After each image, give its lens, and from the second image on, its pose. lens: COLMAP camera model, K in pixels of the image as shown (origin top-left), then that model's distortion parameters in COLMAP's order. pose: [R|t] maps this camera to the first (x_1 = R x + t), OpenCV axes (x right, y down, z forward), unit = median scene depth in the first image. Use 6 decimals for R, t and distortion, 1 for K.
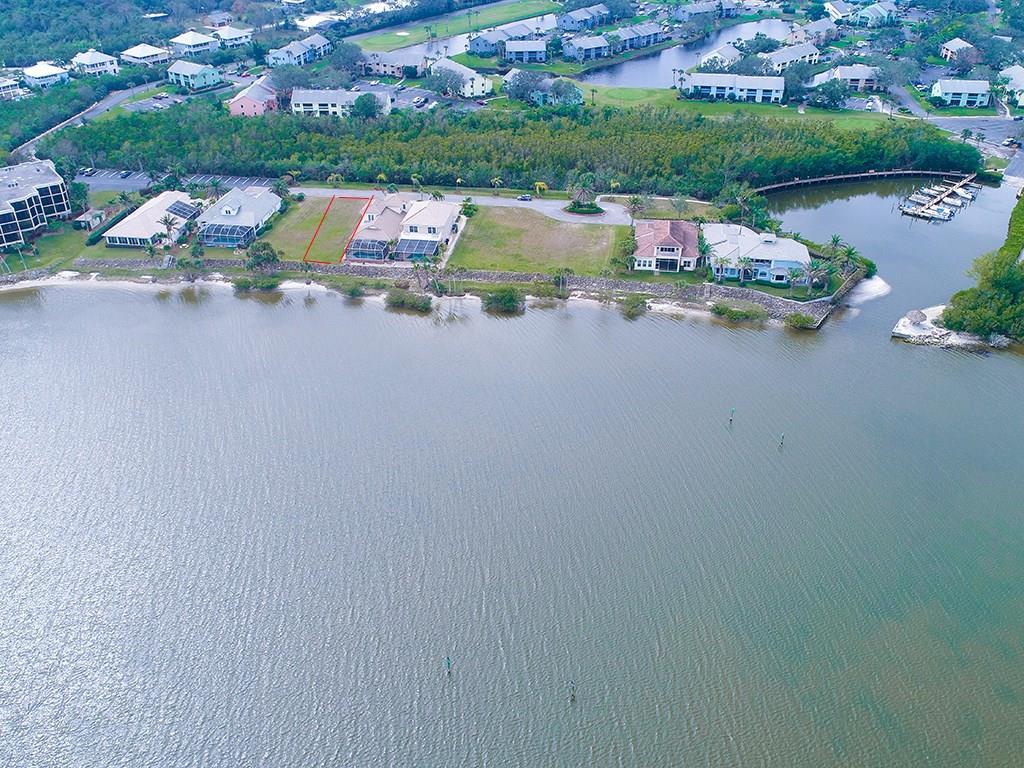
lens RADIAL K [[913.5, 0, 512.0], [0, 913.5, 384.0], [0, 0, 1]] dist [0.001535, -0.010682]
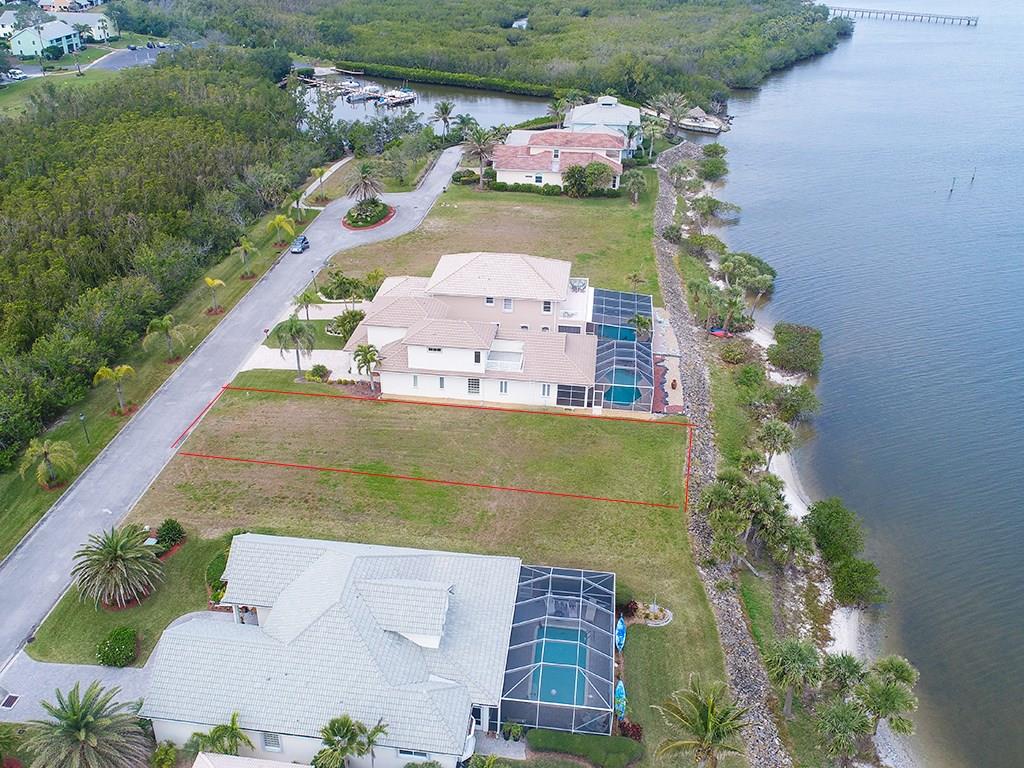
lens RADIAL K [[912.5, 0, 473.9], [0, 912.5, 384.9], [0, 0, 1]] dist [0.002612, -0.006996]
pose [[-0.002271, -0.480104, 0.877208, -0.431510], [0.524409, 0.746343, 0.409838, -0.287676], [-0.851463, 0.460947, 0.250076, 0.795748]]
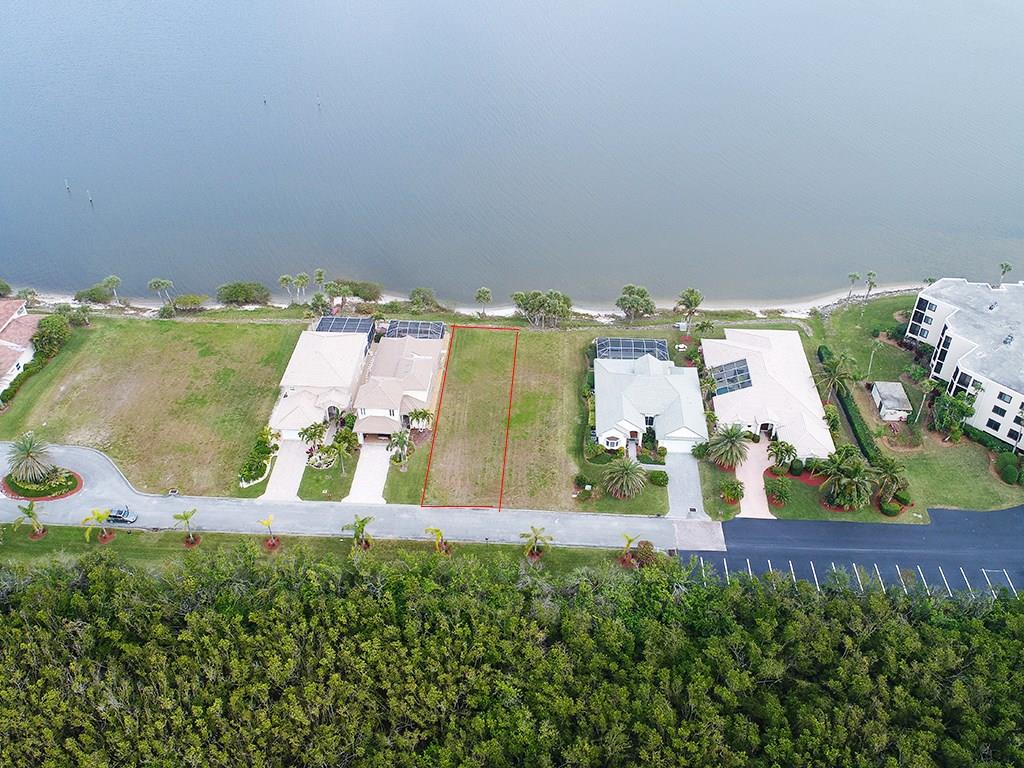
lens RADIAL K [[913.5, 0, 512.0], [0, 913.5, 384.0], [0, 0, 1]] dist [0.001535, -0.010682]
pose [[-0.996223, 0.054268, -0.067785, -0.152797], [-0.043823, 0.359711, 0.932034, -0.676496], [0.074962, 0.931484, -0.355975, 1.080981]]
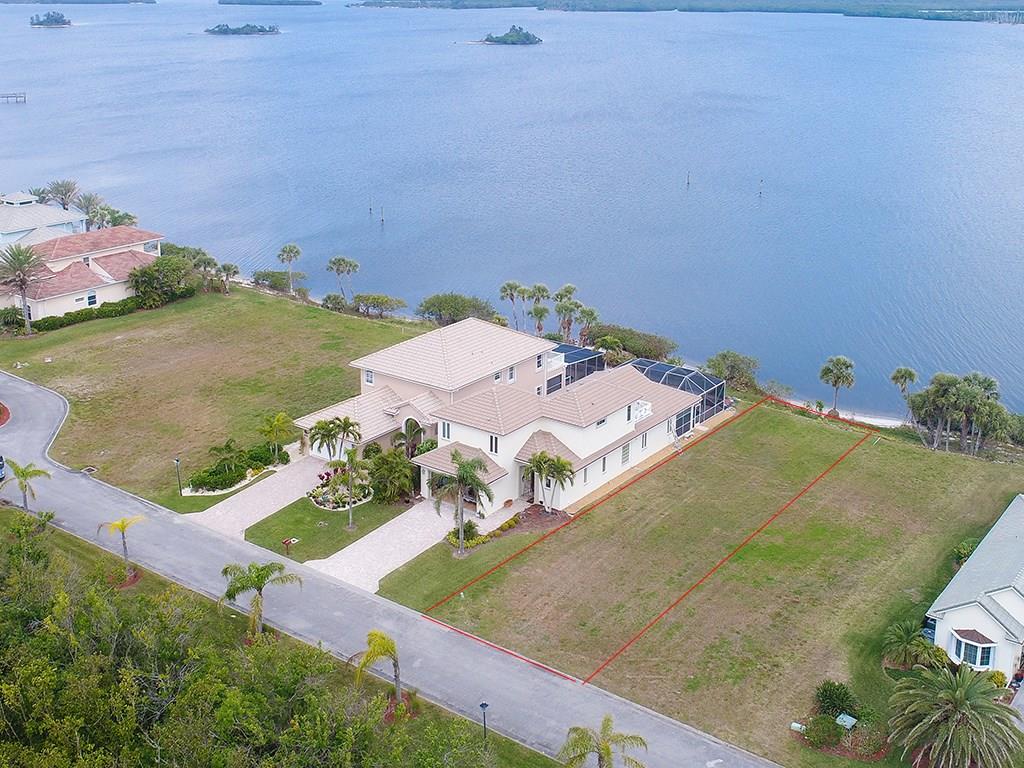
lens RADIAL K [[1194.1, 0, 467.7], [0, 1194.1, 267.8], [0, 0, 1]] dist [0.003387, -0.009888]
pose [[-0.869501, -0.115253, 0.480296, -0.261719], [0.261175, 0.718055, 0.645124, -0.425969], [-0.419231, 0.686378, -0.594248, 1.067282]]
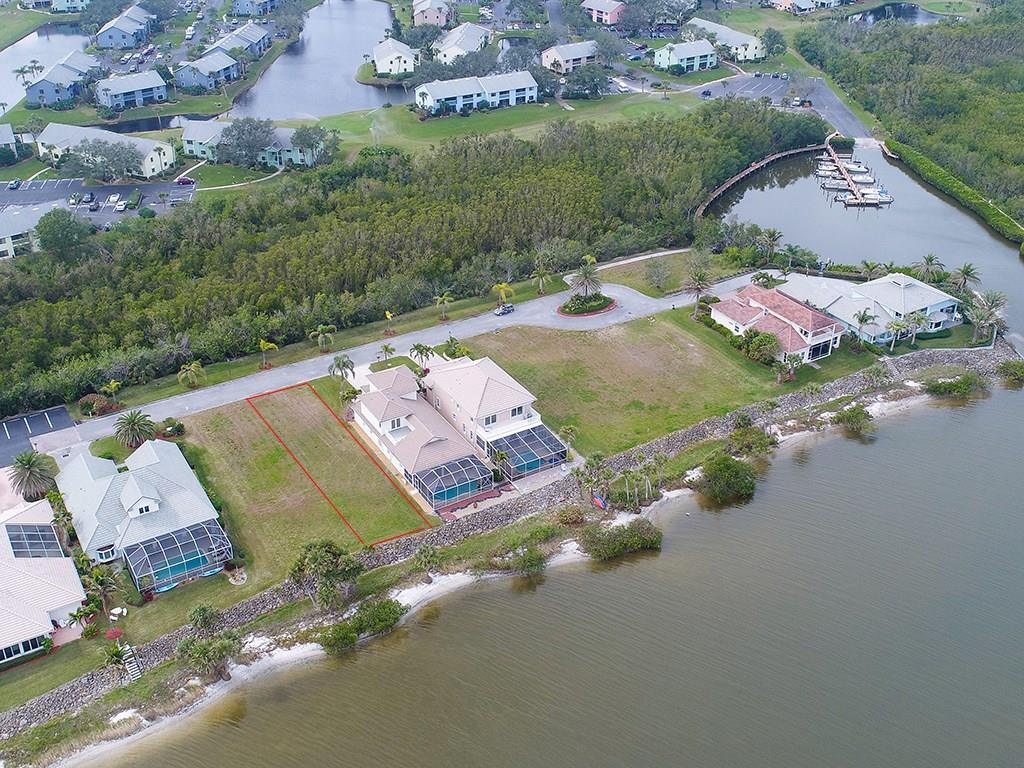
lens RADIAL K [[1086.3, 0, 511.6], [0, 1086.3, 312.6], [0, 0, 1]] dist [0.007472, -0.026182]
pose [[0.769049, -0.283762, 0.572751, -0.411994], [0.326794, 0.944644, 0.029215, -0.213124], [-0.549336, 0.164704, 0.819209, 0.329565]]
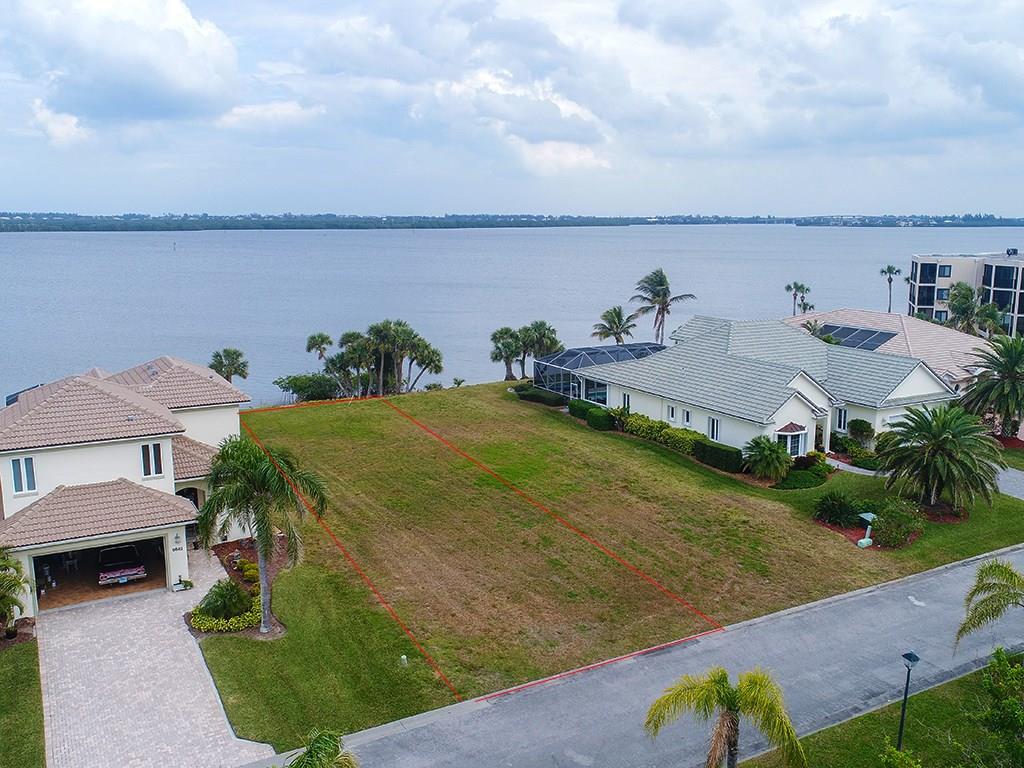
lens RADIAL K [[910.1, 0, 538.8], [0, 910.1, 398.3], [0, 0, 1]] dist [-0.000010, -0.003089]
pose [[-0.781980, 0.123334, -0.610979, -0.082932], [-0.328046, 0.752049, 0.571671, -0.284578], [0.529993, 0.647465, -0.547629, 1.003541]]
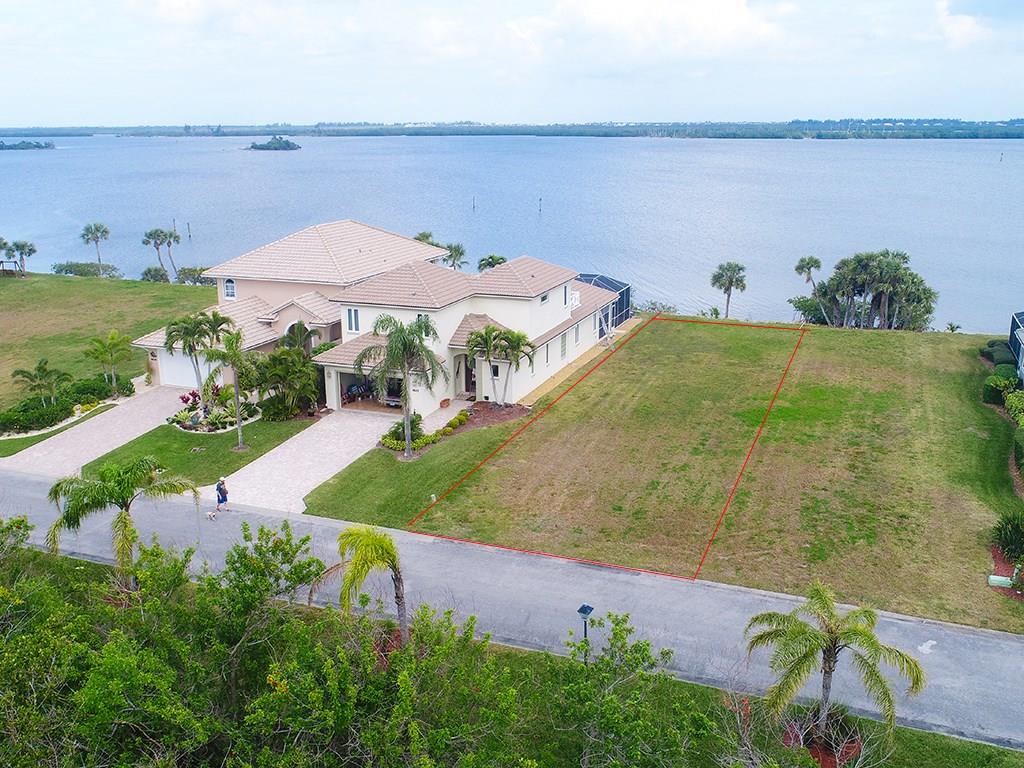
lens RADIAL K [[946.1, 0, 512.0], [0, 946.1, 384.0], [0, 0, 1]] dist [0.003212, -0.014376]
pose [[-0.974109, -0.050506, 0.220367, -0.180186], [0.127267, 0.683119, 0.719133, -0.311916], [-0.186857, 0.728559, -0.659004, 1.039417]]
